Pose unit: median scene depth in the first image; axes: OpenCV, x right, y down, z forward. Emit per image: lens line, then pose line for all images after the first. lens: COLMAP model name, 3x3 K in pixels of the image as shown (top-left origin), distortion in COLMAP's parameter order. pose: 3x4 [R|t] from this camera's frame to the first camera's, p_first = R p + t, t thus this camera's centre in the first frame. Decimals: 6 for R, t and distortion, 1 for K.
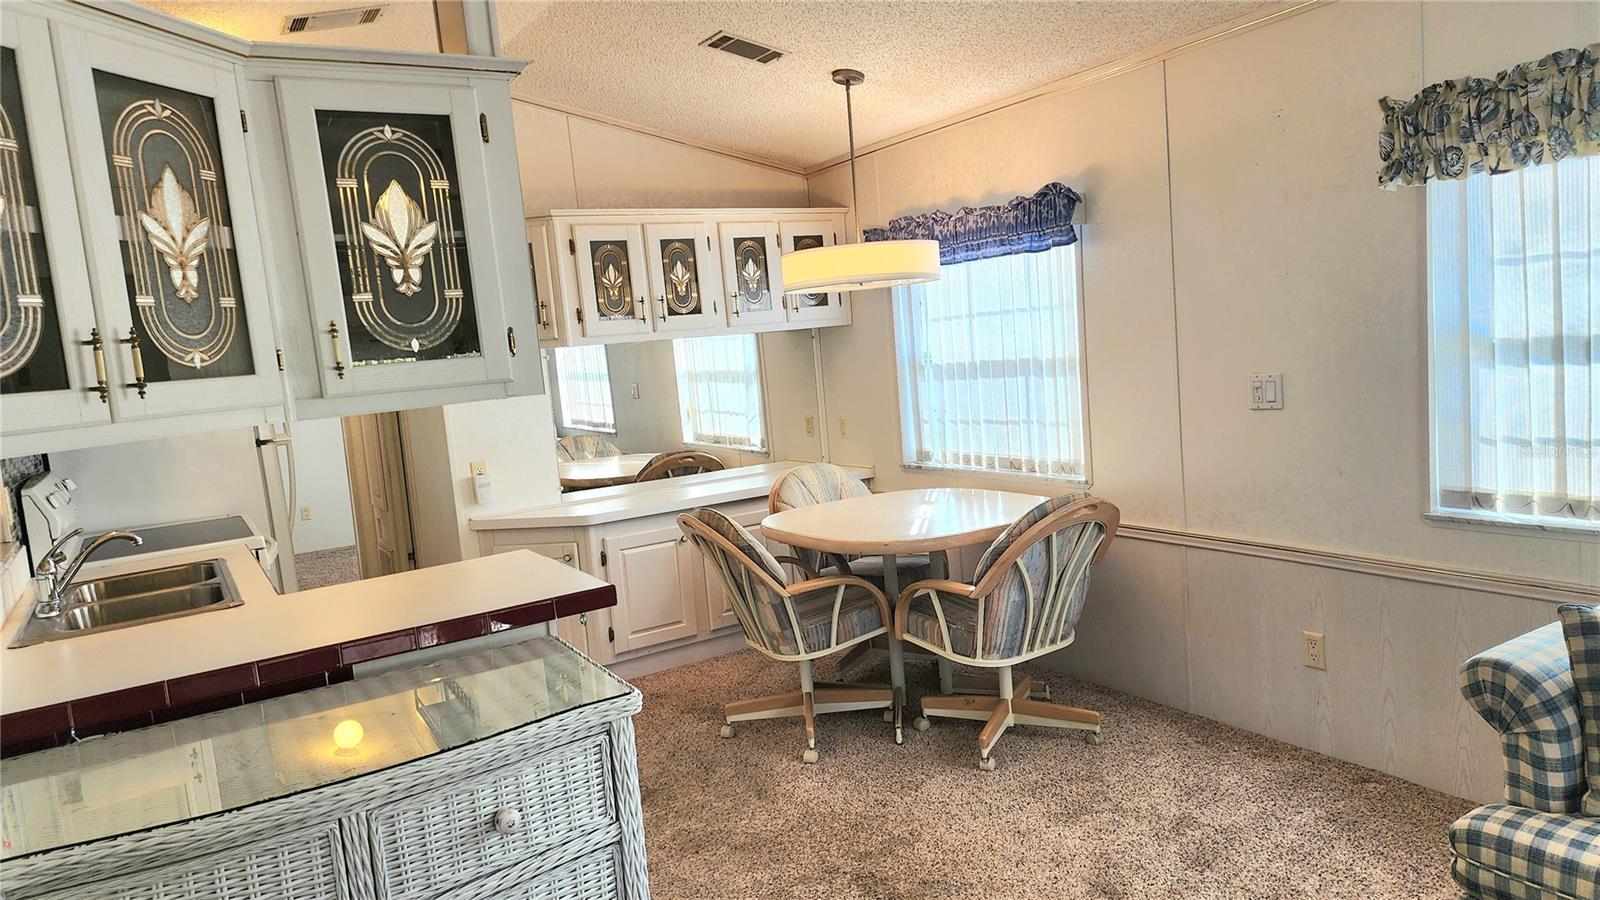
lens RADIAL K [[1060.1, 0, 809.7], [0, 1060.1, 463.7], [0, 0, 1]] dist [0.091582, -0.076364]
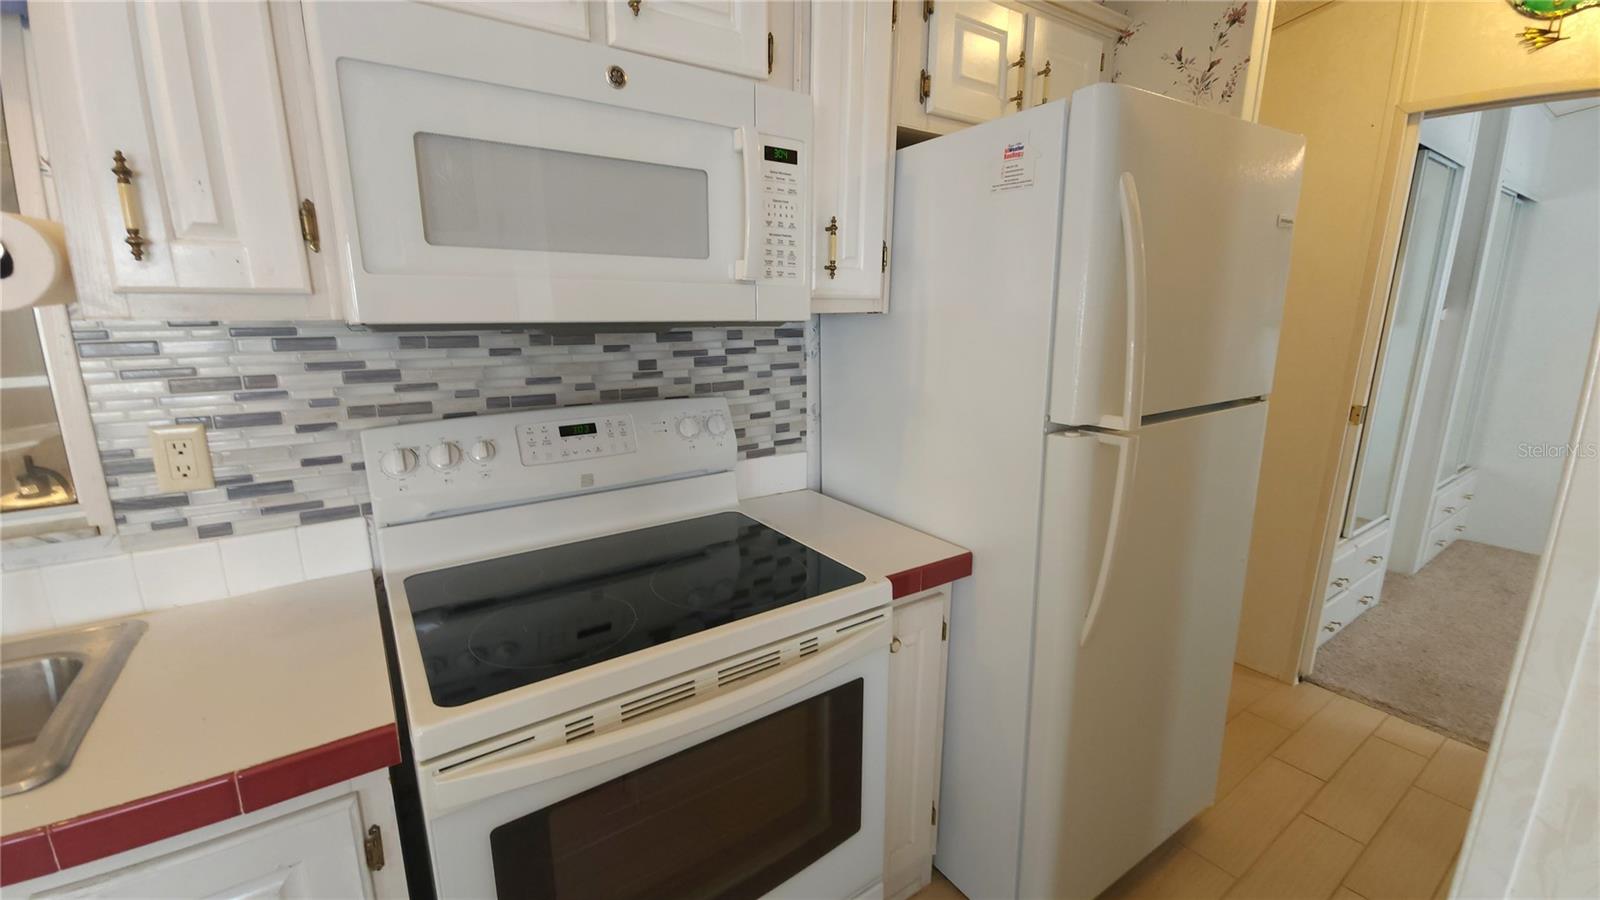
lens RADIAL K [[647.3, 0, 804.7], [0, 647.3, 459.1], [0, 0, 1]] dist [0.009970, -0.010843]
pose [[0.038803, 0.302490, -0.952362, -0.270301], [-0.120396, 0.947552, 0.296057, -0.071654], [0.991967, 0.103172, 0.073187, 0.892325]]
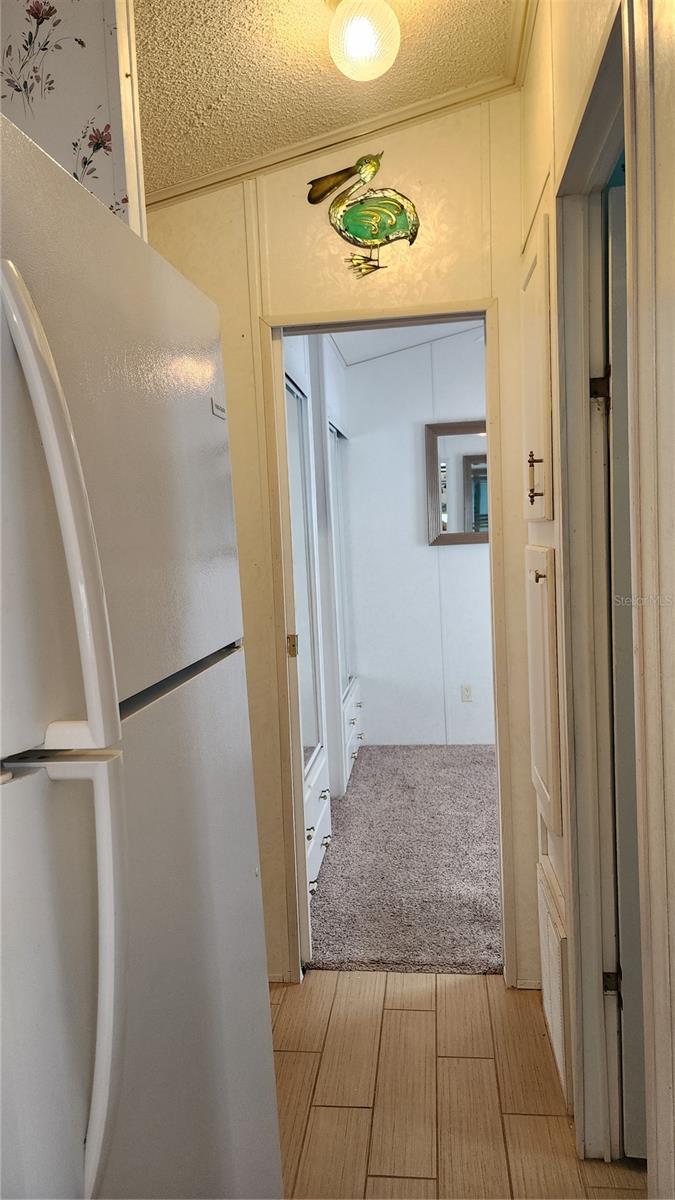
lens RADIAL K [[795.1, 0, 317.1], [0, 795.1, 599.2], [0, 0, 1]] dist [0.091582, -0.076364]
pose [[0.758633, 0.093248, -0.644811, -0.370521], [-0.089418, 0.995241, 0.038724, -0.062471], [0.645353, 0.028281, 0.763361, 0.936439]]
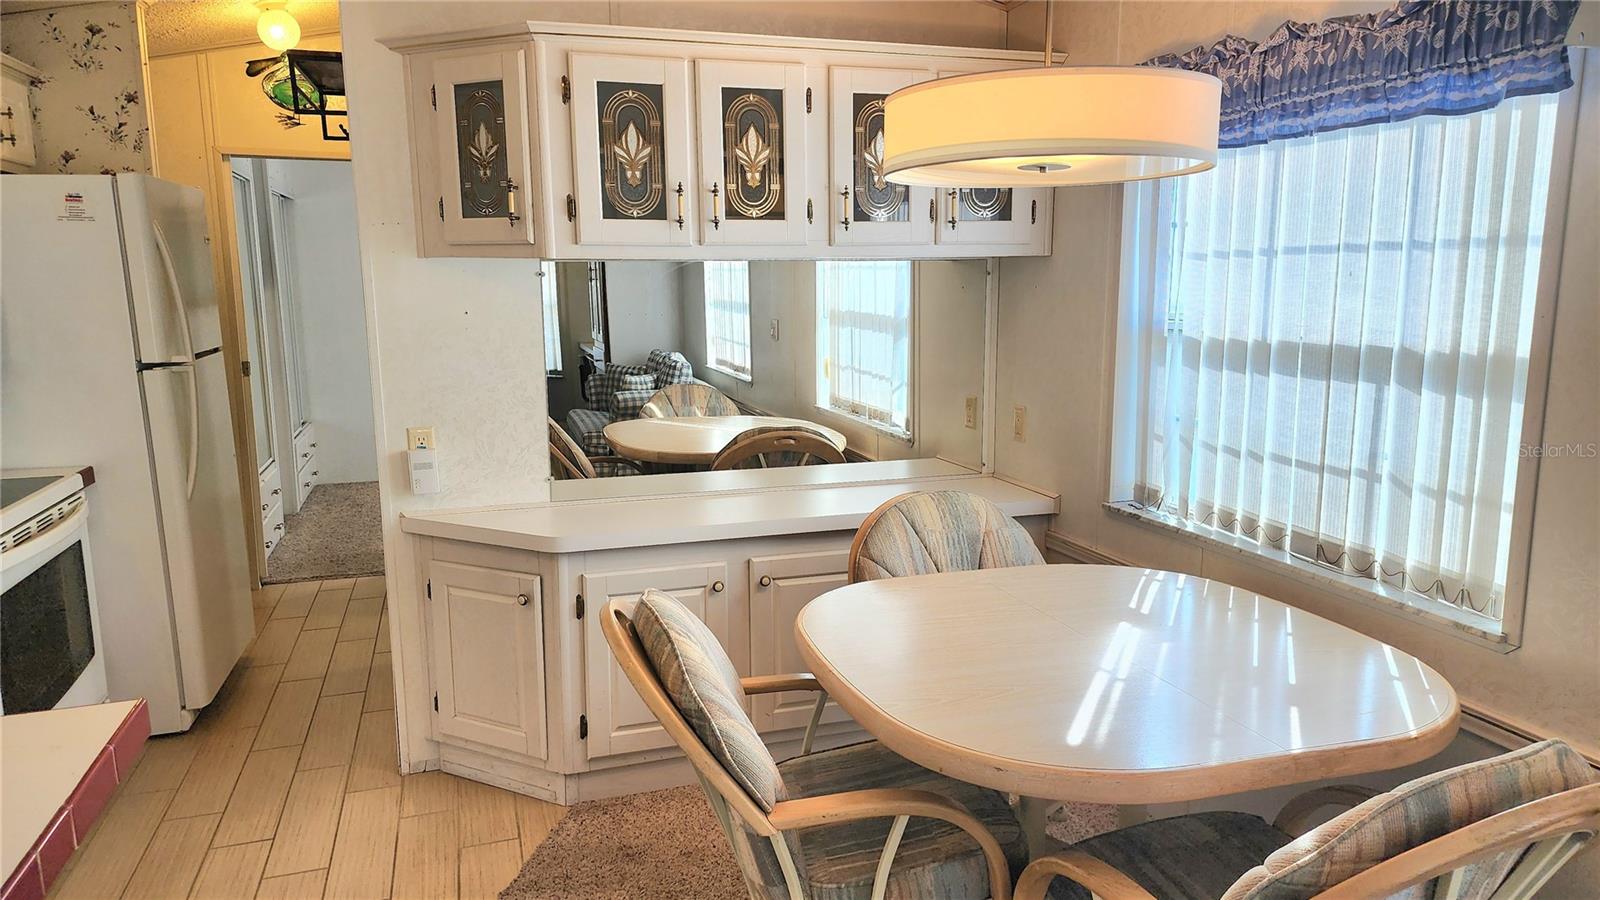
lens RADIAL K [[1044.1, 0, 800.0], [0, 1044.1, 450.0], [0, 0, 1]] dist [0.061989, -0.053445]
pose [[0.966315, 0.113423, -0.231020, 0.059441], [-0.100702, 0.992714, 0.066174, -0.054235], [0.236842, -0.040681, 0.970696, 0.441075]]
